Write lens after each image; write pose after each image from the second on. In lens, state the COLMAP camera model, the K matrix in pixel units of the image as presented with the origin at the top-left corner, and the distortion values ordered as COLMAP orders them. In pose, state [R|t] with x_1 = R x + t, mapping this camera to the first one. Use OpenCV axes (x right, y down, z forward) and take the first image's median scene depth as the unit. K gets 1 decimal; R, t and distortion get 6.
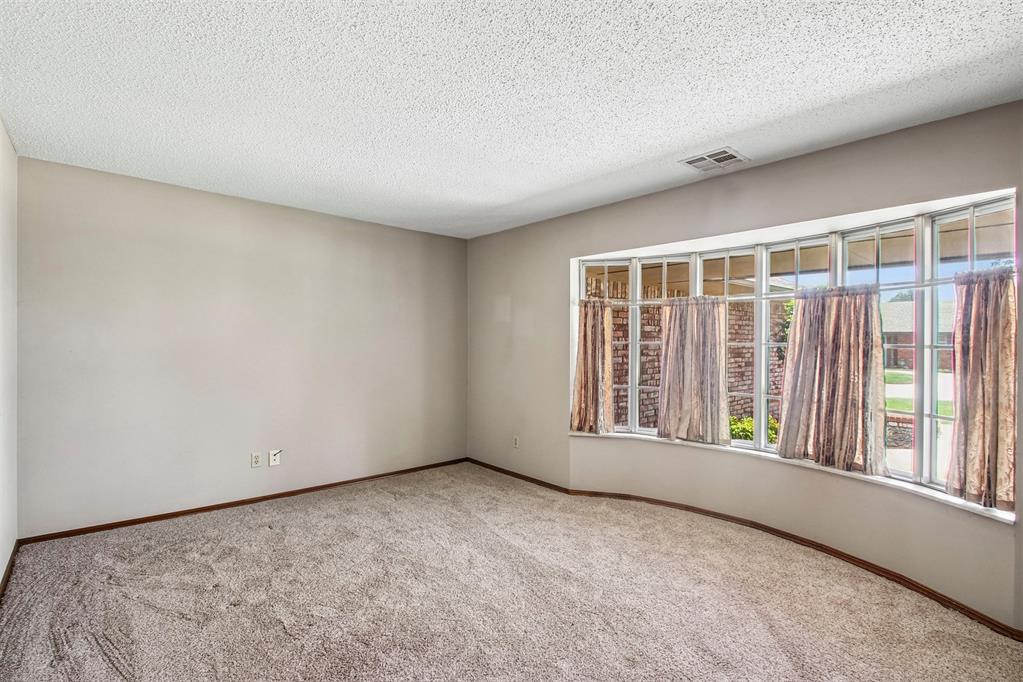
lens RADIAL K [[471.2, 0, 508.0], [0, 471.2, 341.7], [0, 0, 1]] dist [0.012464, -0.020301]
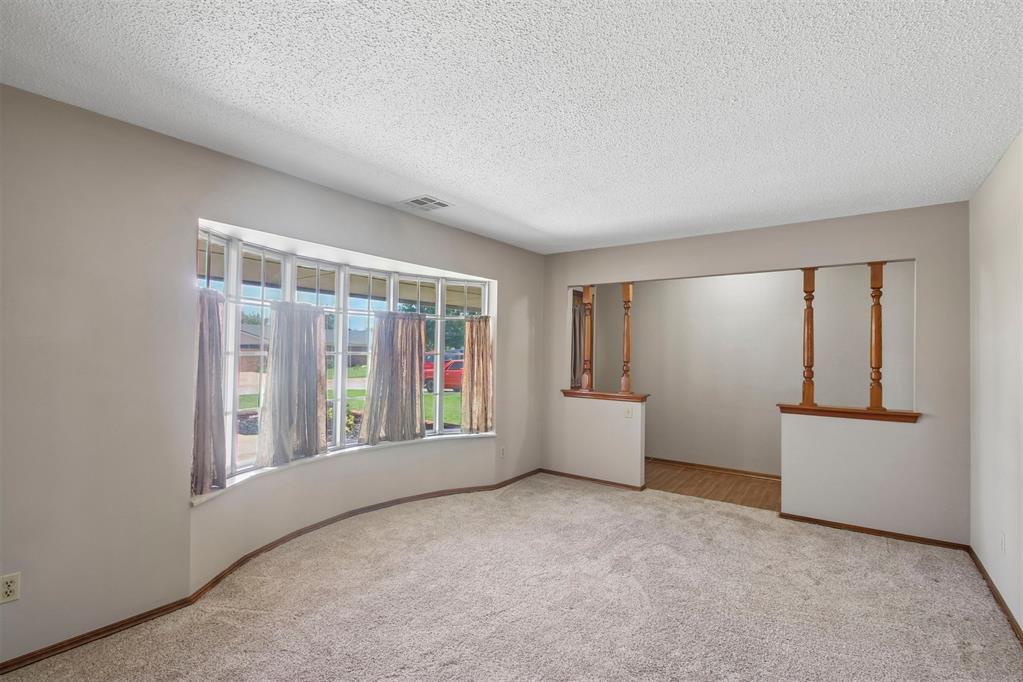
lens RADIAL K [[471.2, 0, 508.0], [0, 471.2, 341.7], [0, 0, 1]] dist [0.012464, -0.020301]
pose [[-0.214009, 0.009876, 0.976782, -0.712817], [-0.006991, 0.999908, -0.011641, -0.013814], [-0.976807, -0.009320, -0.213920, 0.940521]]
